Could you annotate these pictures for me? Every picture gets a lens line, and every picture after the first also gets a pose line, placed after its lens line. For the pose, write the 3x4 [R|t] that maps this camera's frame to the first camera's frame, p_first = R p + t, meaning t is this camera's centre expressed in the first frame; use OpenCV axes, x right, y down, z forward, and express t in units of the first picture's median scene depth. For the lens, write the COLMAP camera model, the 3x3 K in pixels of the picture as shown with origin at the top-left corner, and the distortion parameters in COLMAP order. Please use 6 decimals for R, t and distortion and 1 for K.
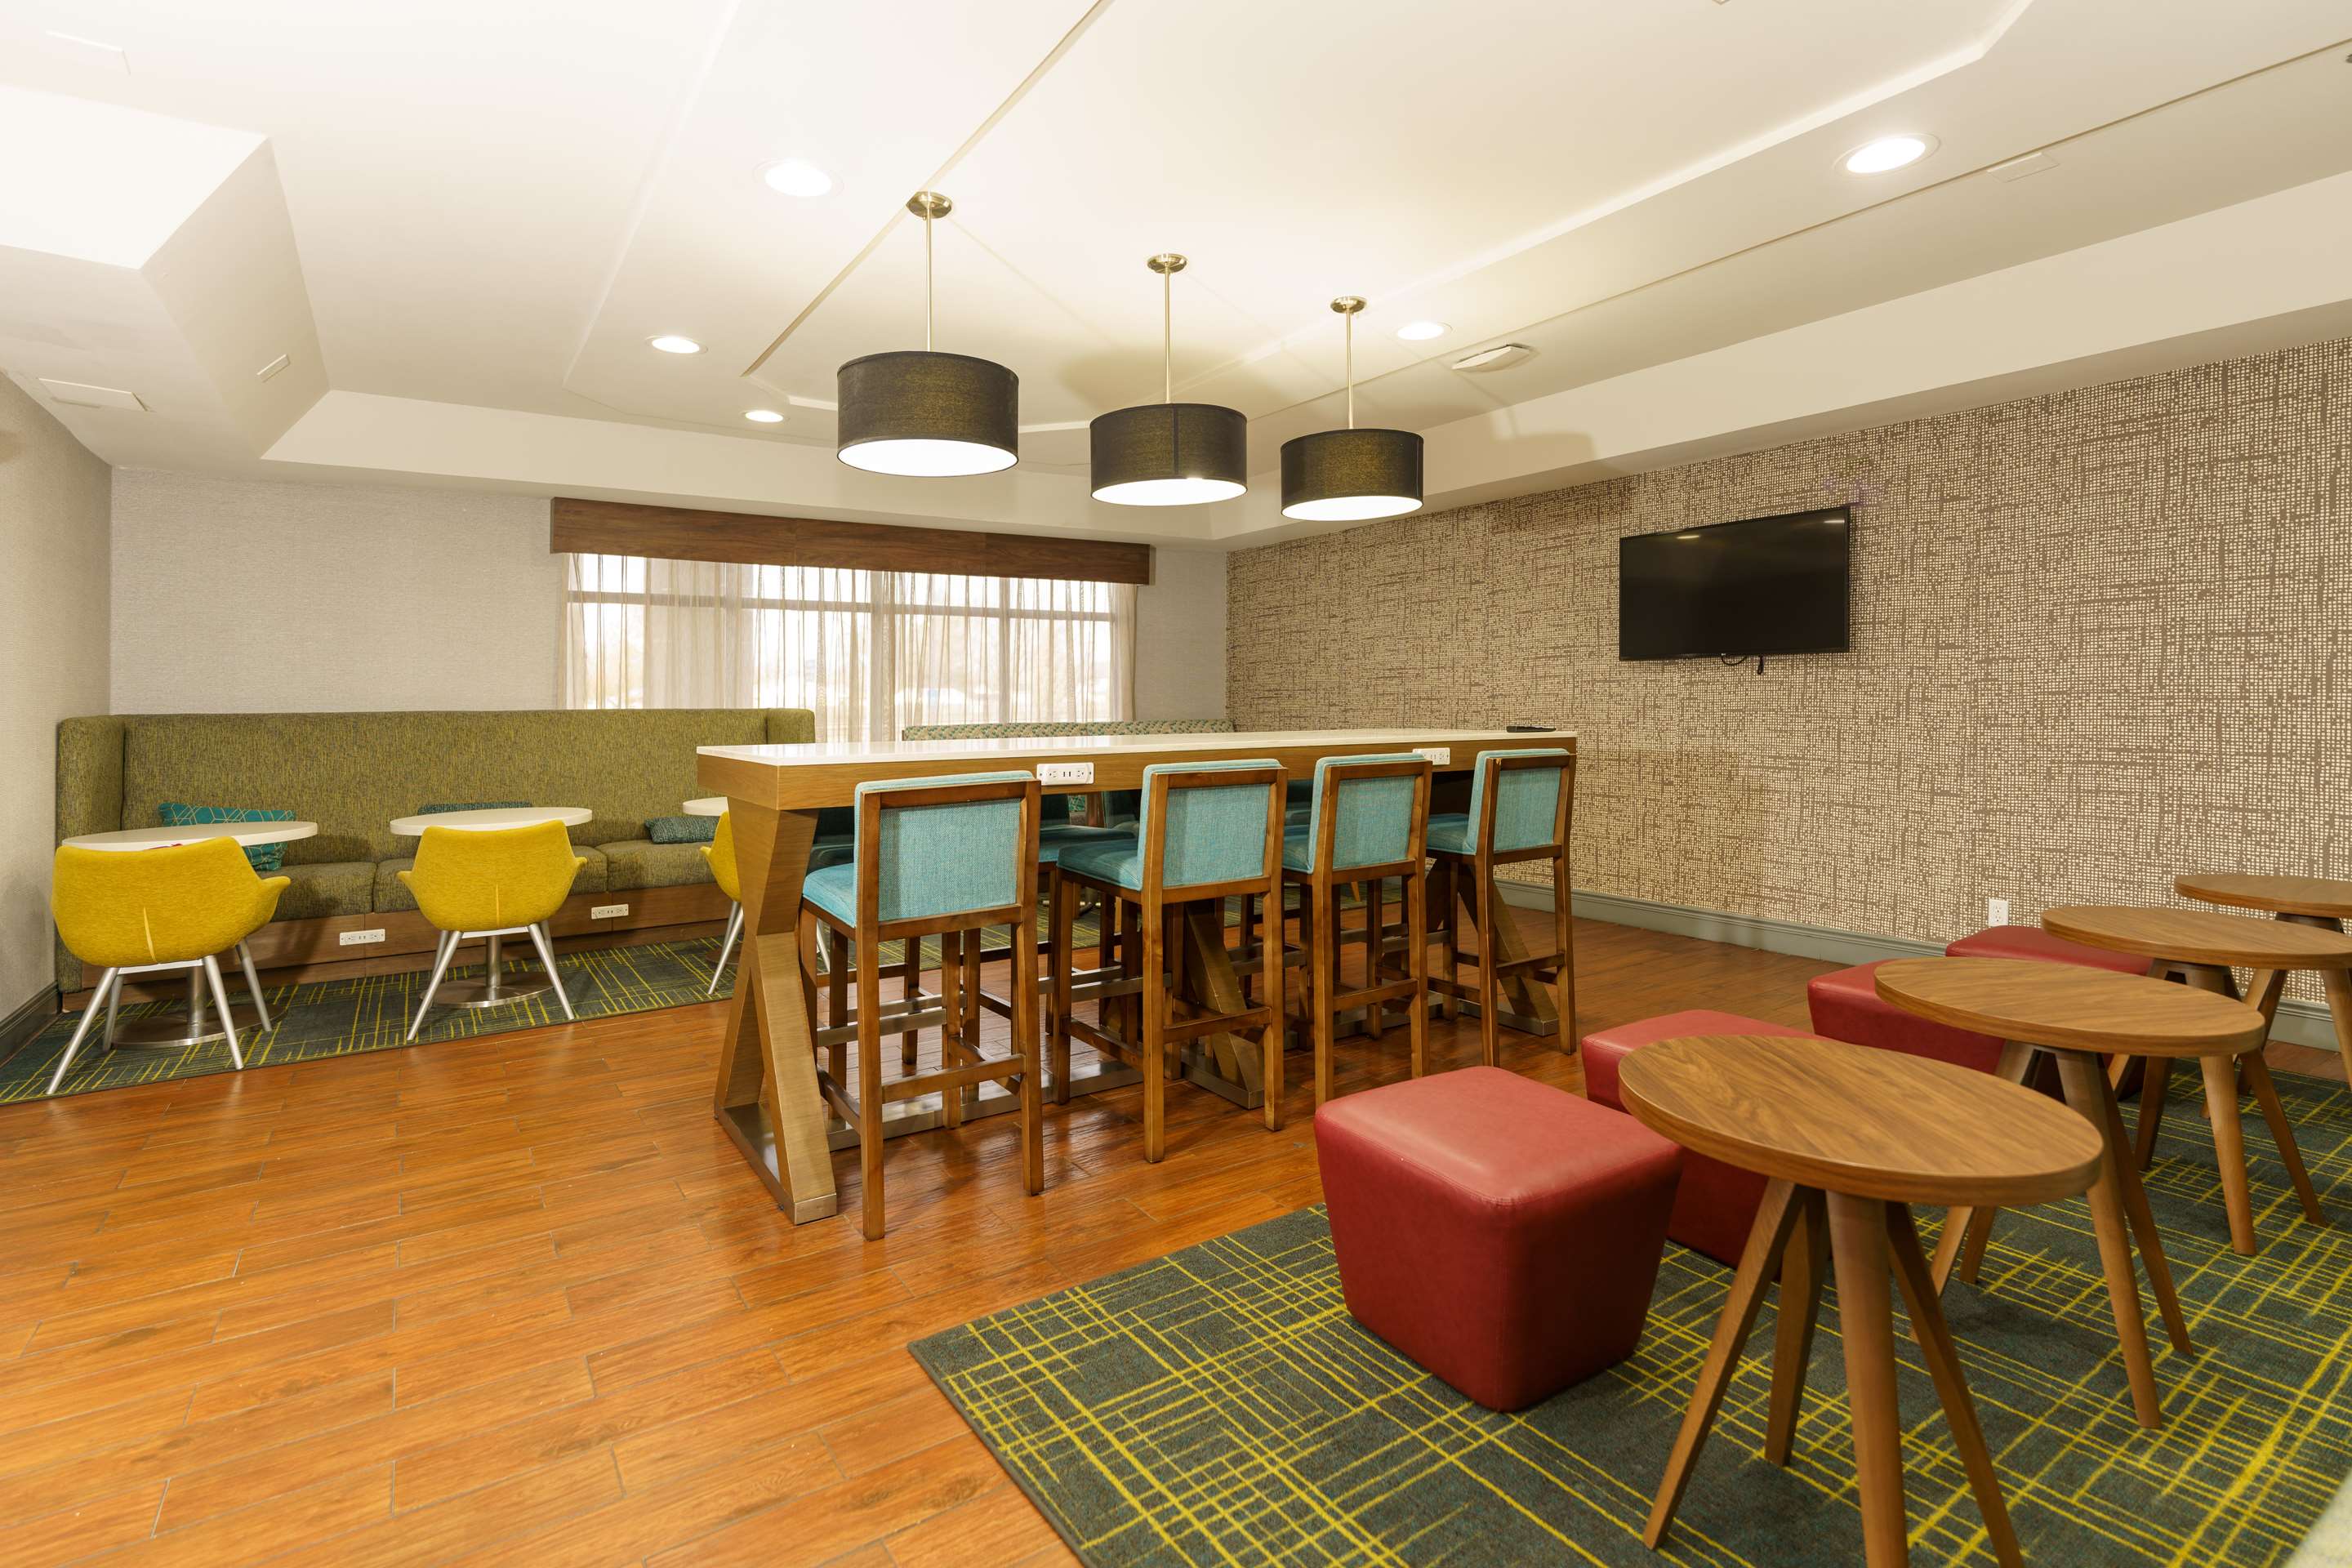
lens RADIAL K [[1098.0, 0, 1174.3], [0, 1098.0, 702.1], [0, 0, 1]] dist [-0.003205, -0.000457]
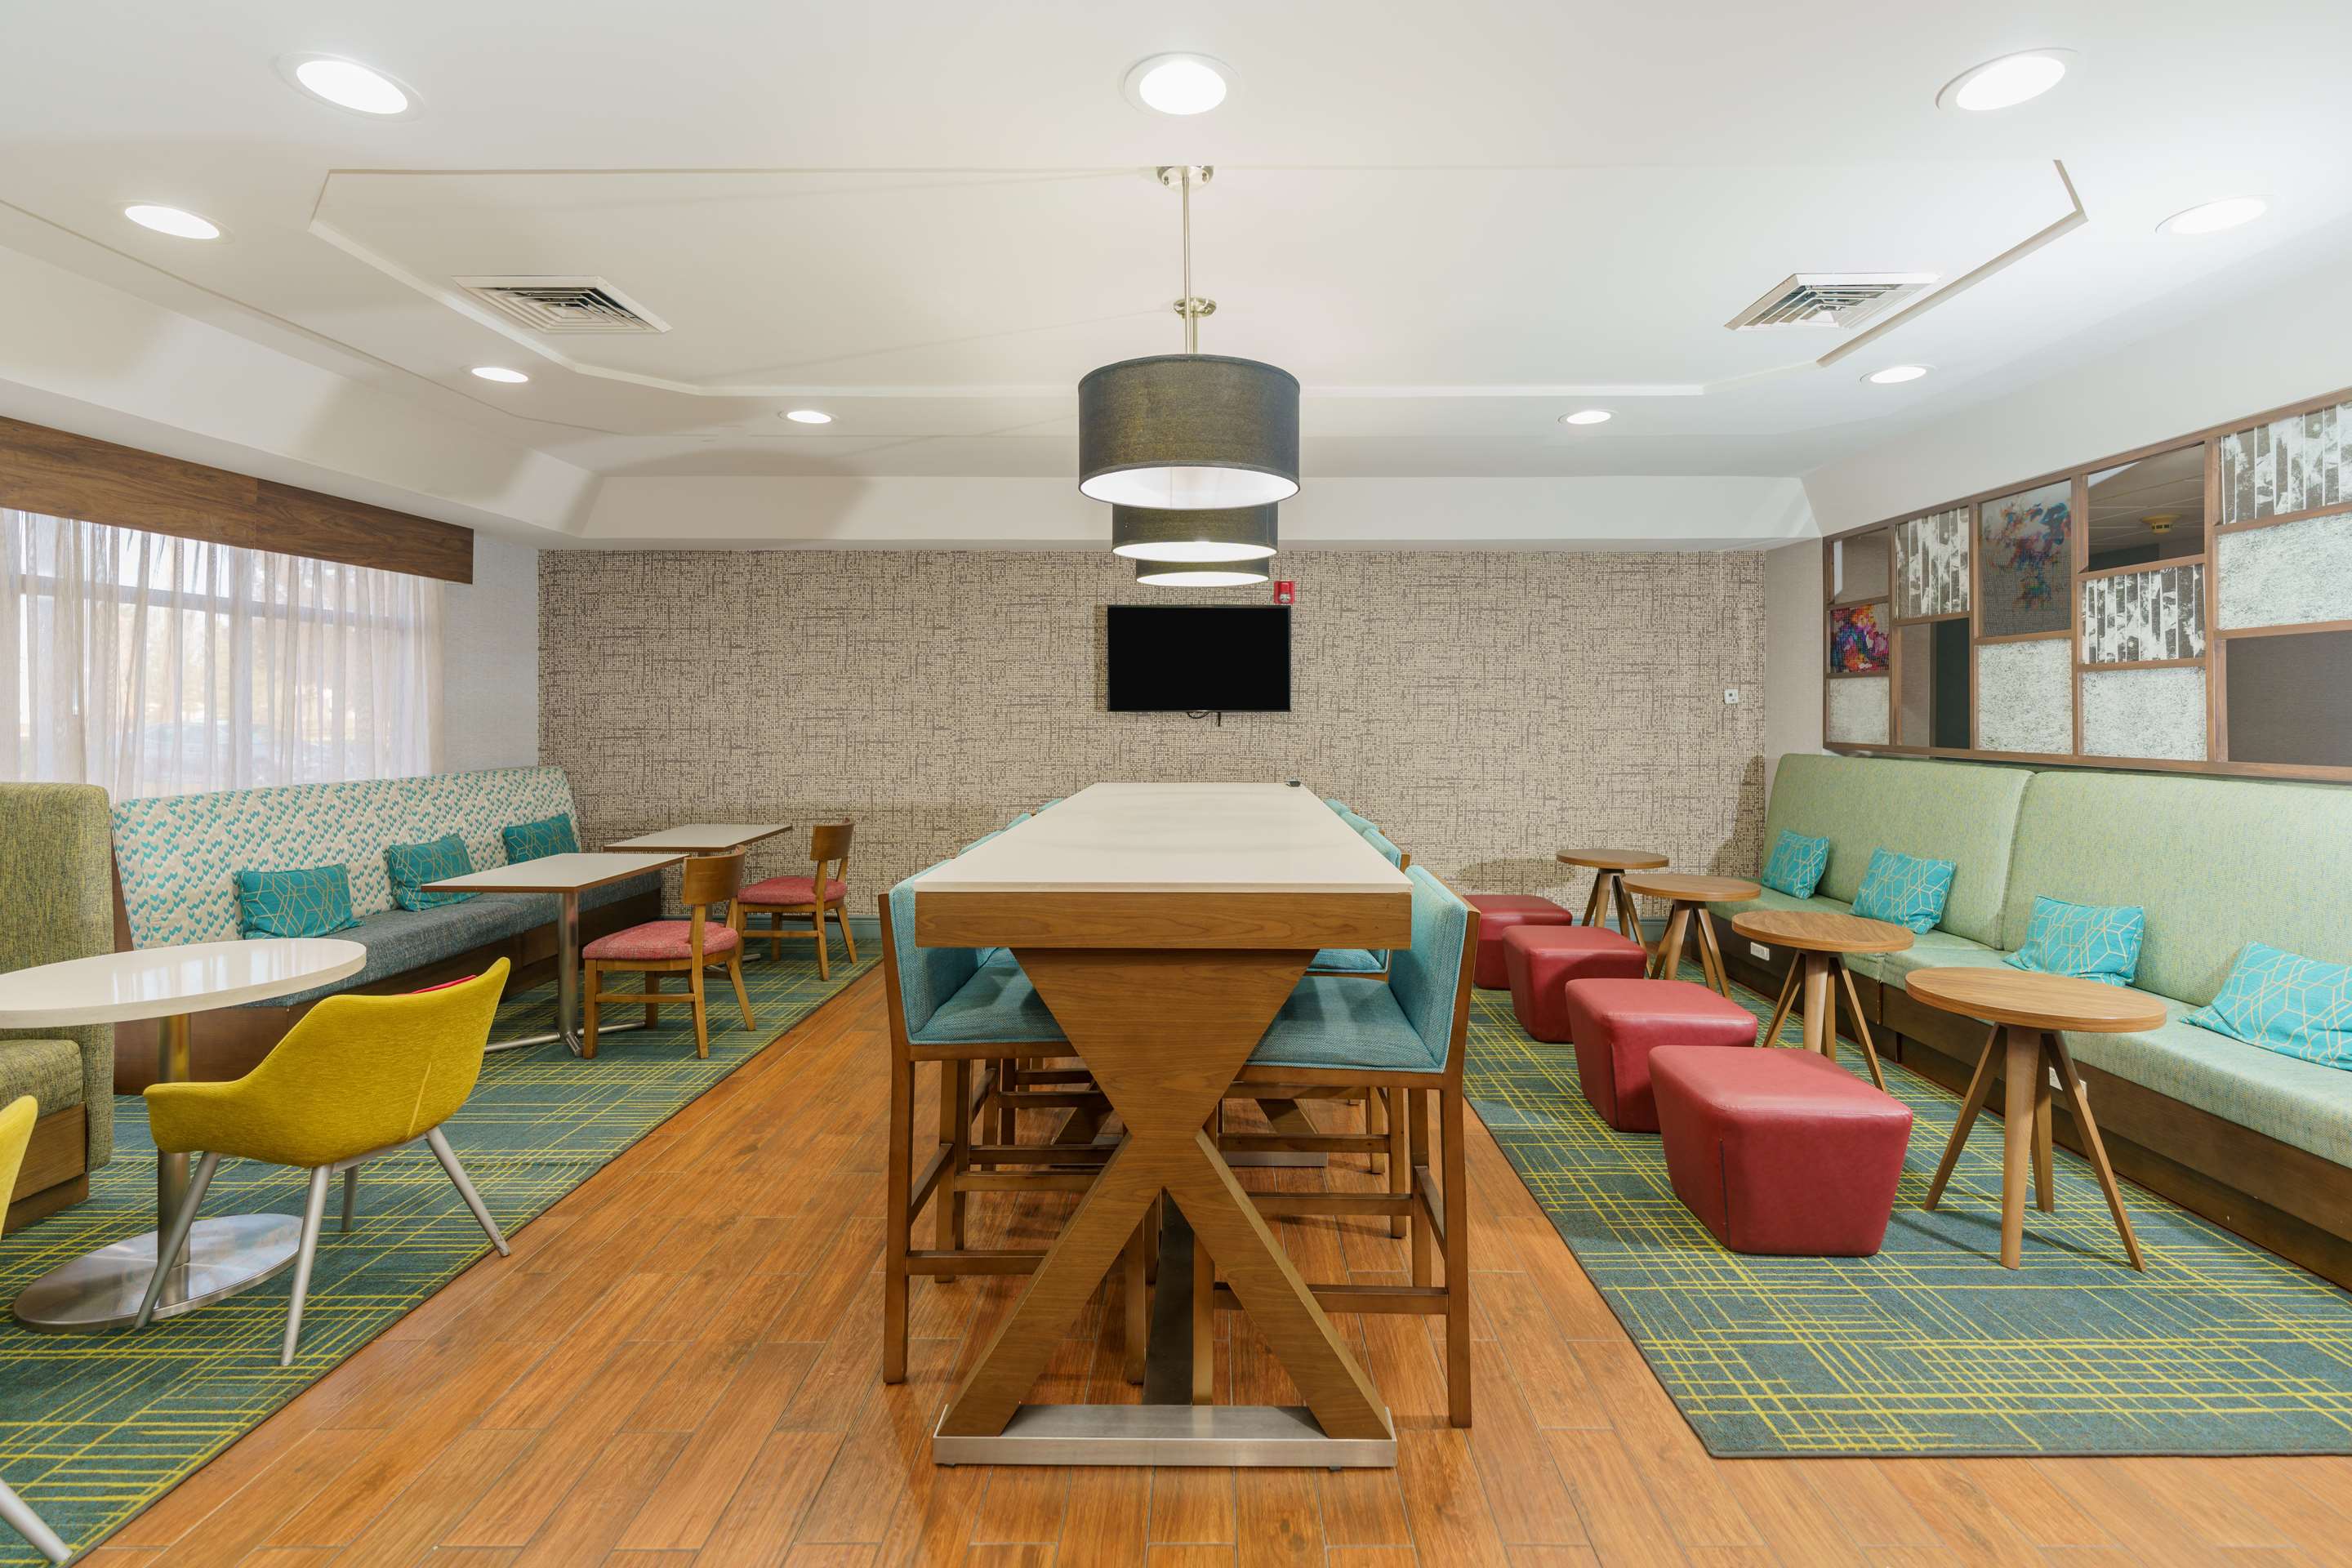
lens RADIAL K [[1056.9, 0, 1183.5], [0, 1056.9, 726.6], [0, 0, 1]] dist [0.002173, 0.000011]
pose [[0.569380, -0.001168, 0.822073, -0.489177], [-0.007534, 0.999950, 0.006638, -0.031443], [-0.822040, -0.009973, 0.569343, 0.317531]]
